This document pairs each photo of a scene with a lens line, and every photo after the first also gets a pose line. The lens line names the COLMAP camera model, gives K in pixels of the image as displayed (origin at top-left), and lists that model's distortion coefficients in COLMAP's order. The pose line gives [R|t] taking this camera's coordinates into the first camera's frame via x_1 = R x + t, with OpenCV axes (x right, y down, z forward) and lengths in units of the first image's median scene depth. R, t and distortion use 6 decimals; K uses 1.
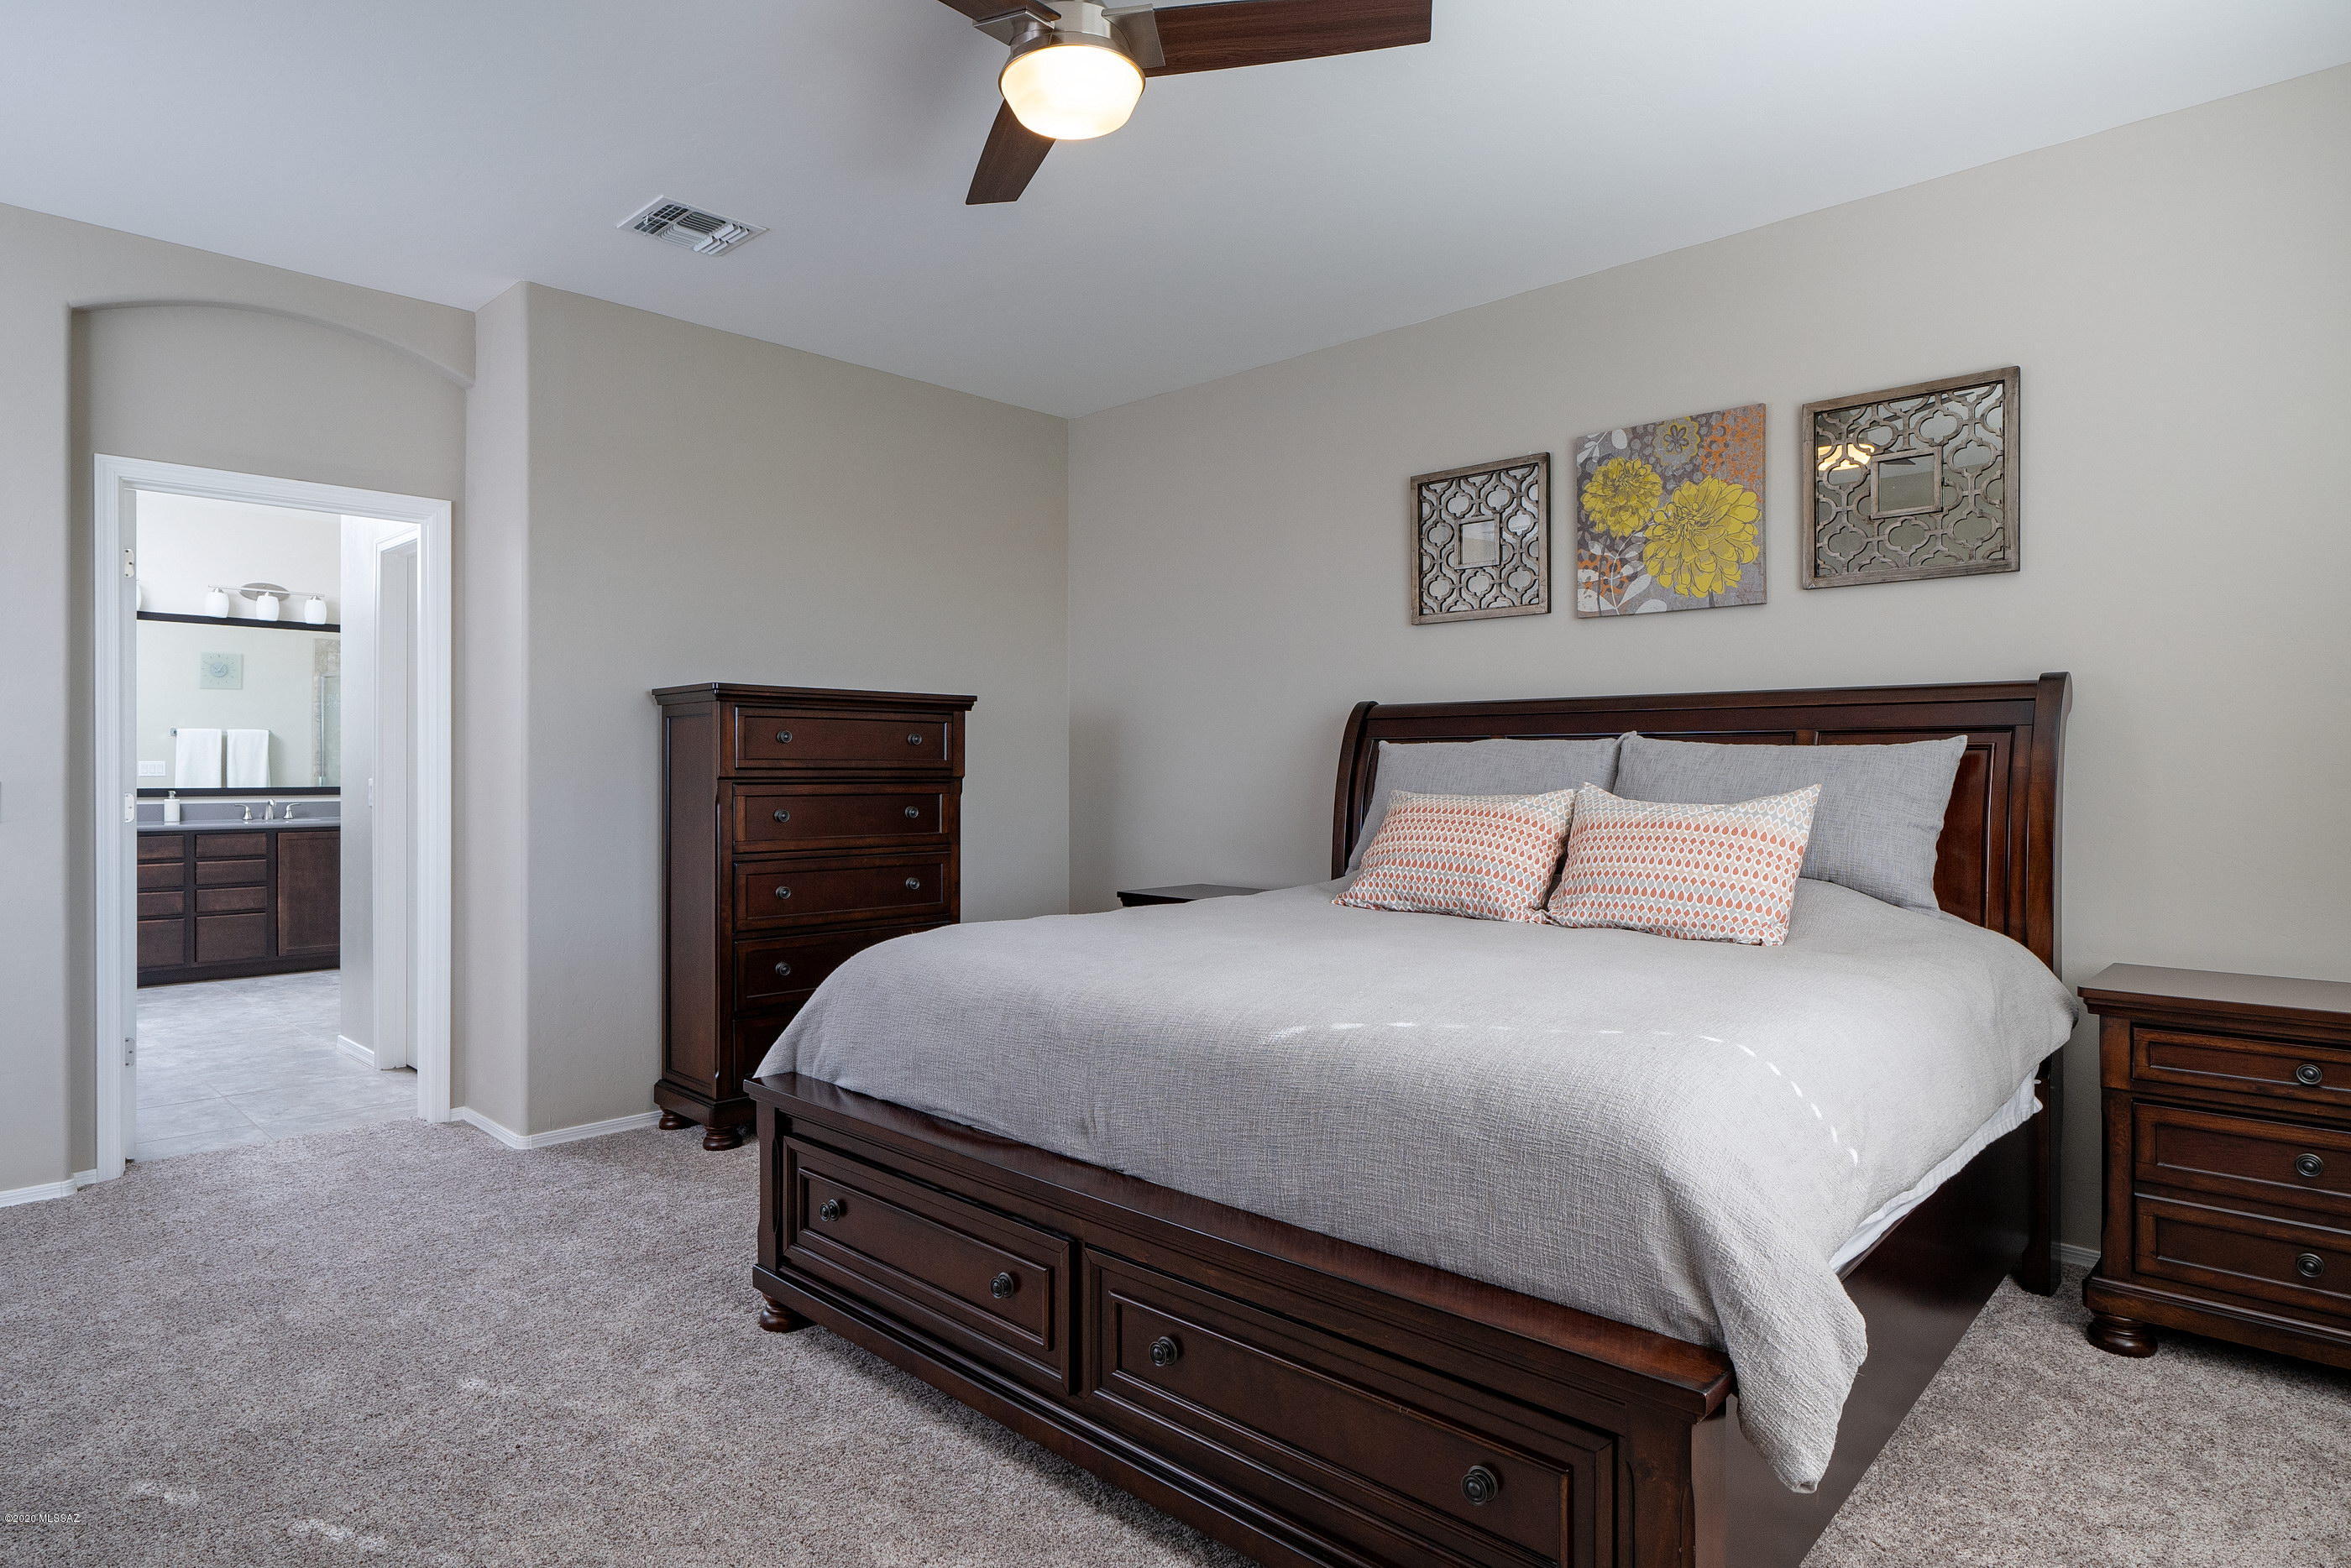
lens RADIAL K [[1343.3, 0, 1175.2], [0, 1343.3, 782.3], [0, 0, 1]] dist [0.009554, -0.000088]
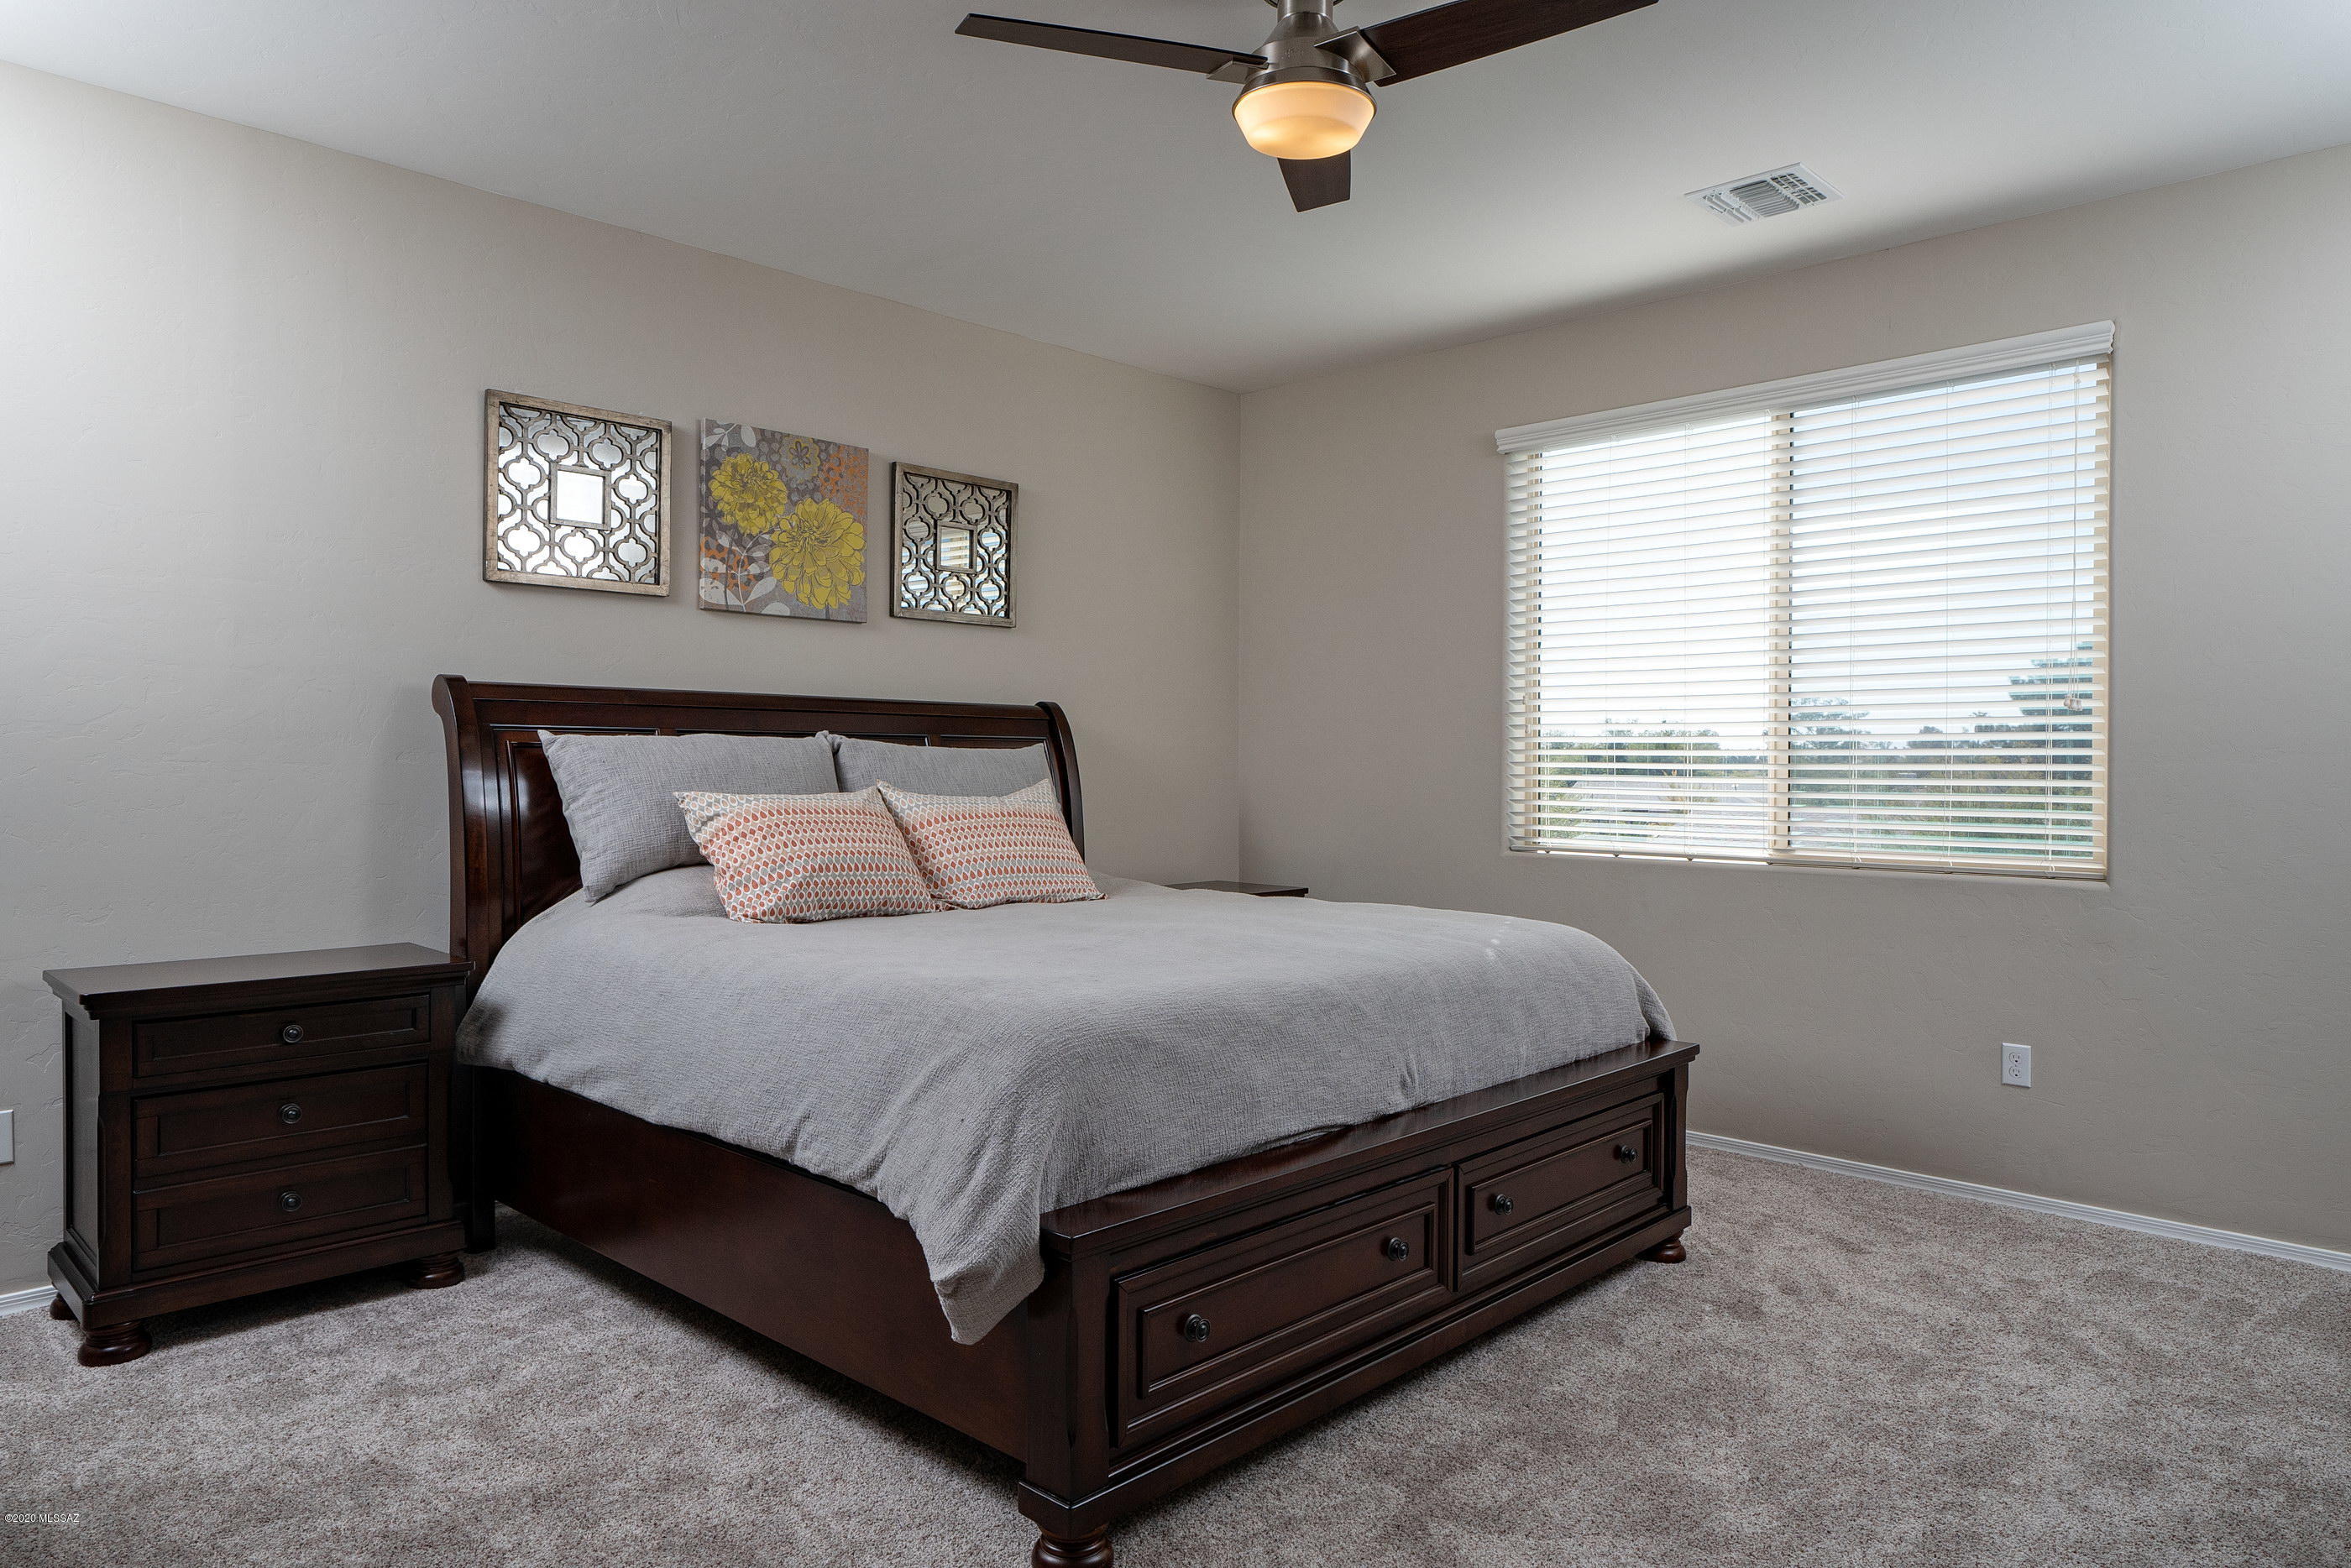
lens RADIAL K [[1446.2, 0, 1166.7], [0, 1446.2, 776.0], [0, 0, 1]] dist [-0.003600, 0.005250]
pose [[0.014802, -0.000311, 0.999890, -0.739007], [0.011847, 0.999930, 0.000136, 0.000139], [-0.999820, 0.011843, 0.014805, 0.680221]]
